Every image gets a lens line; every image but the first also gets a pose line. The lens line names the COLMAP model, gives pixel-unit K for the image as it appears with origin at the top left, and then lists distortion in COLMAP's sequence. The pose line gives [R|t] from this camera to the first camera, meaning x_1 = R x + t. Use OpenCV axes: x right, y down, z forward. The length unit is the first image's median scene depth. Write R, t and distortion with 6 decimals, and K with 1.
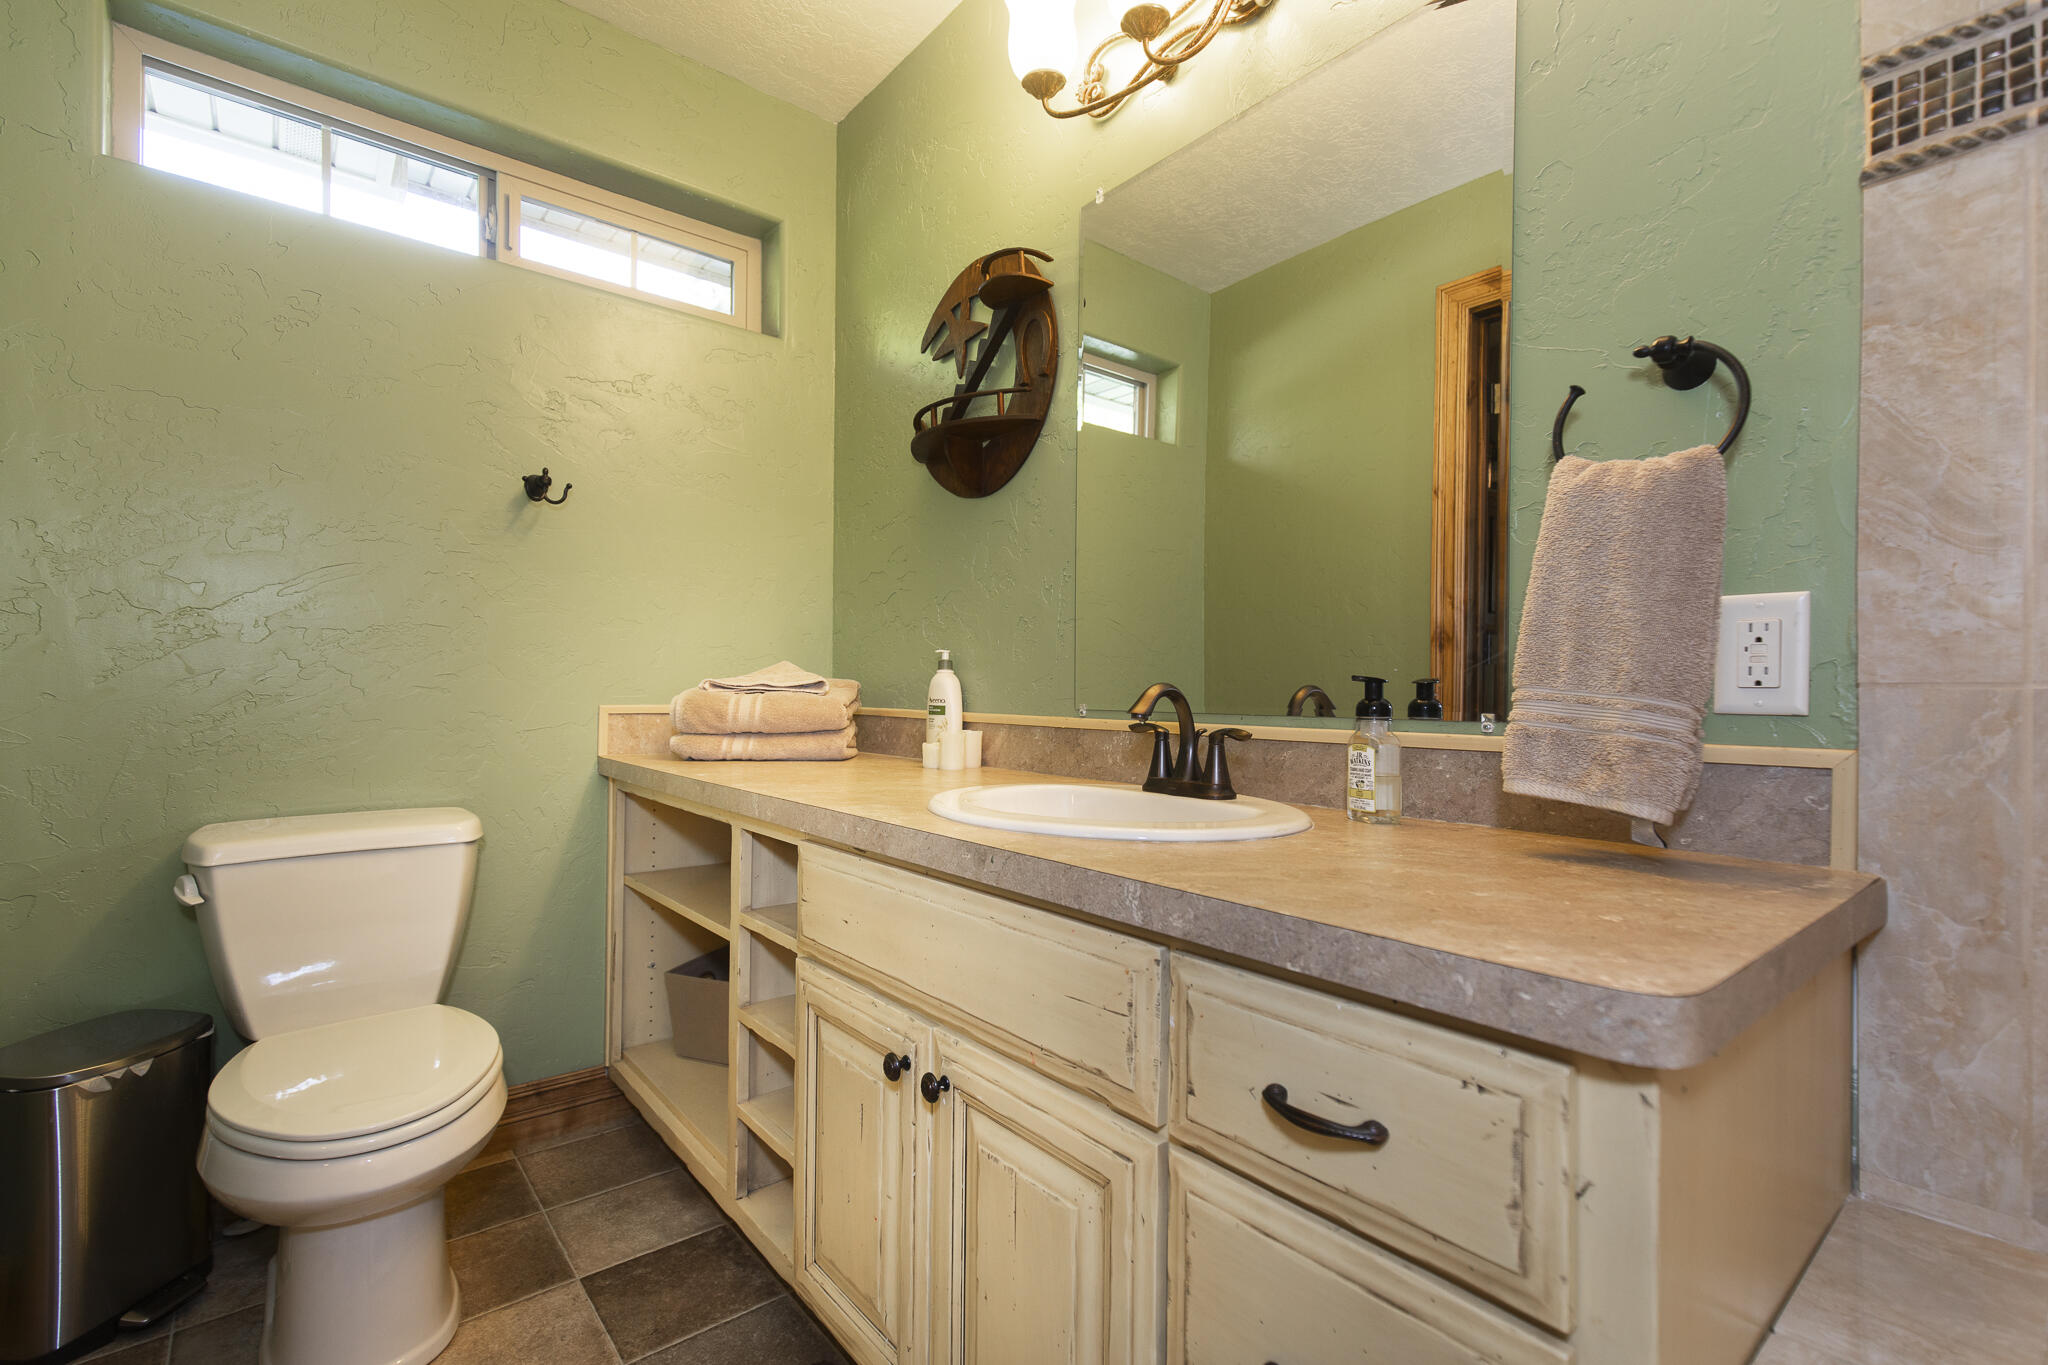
lens RADIAL K [[920.7, 0, 1041.6], [0, 920.7, 691.3], [0, 0, 1]] dist [0.010242, -0.001184]
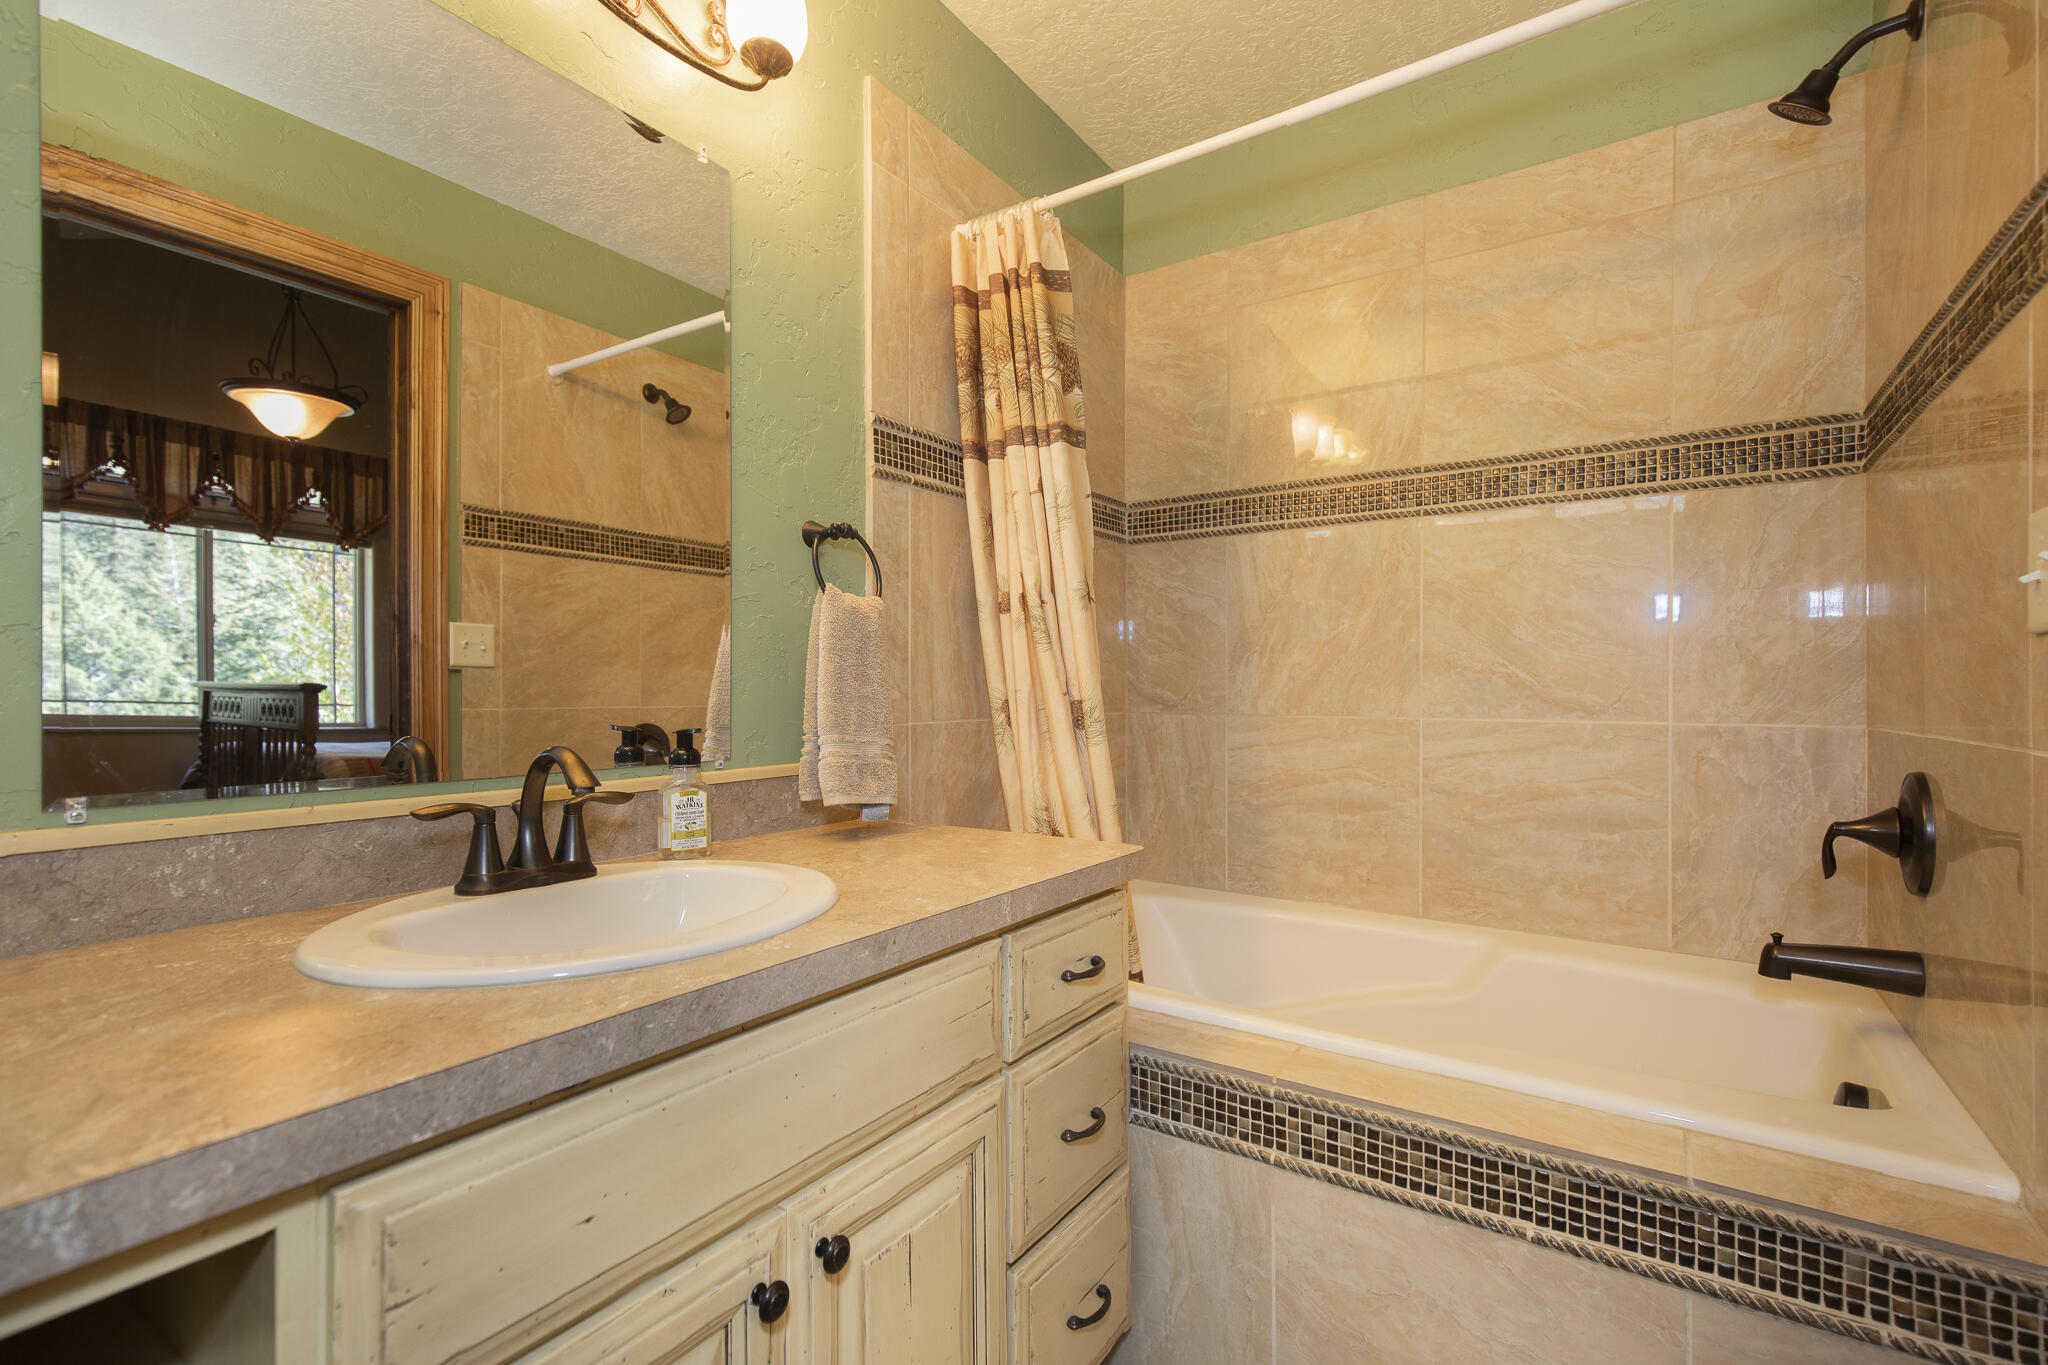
lens RADIAL K [[920.7, 0, 1041.6], [0, 920.7, 691.3], [0, 0, 1]] dist [0.010242, -0.001184]
pose [[-0.301652, -0.007031, 0.953392, -1.136341], [-0.007901, 0.999957, 0.004875, -0.094575], [-0.953385, -0.006062, -0.301695, 1.275726]]
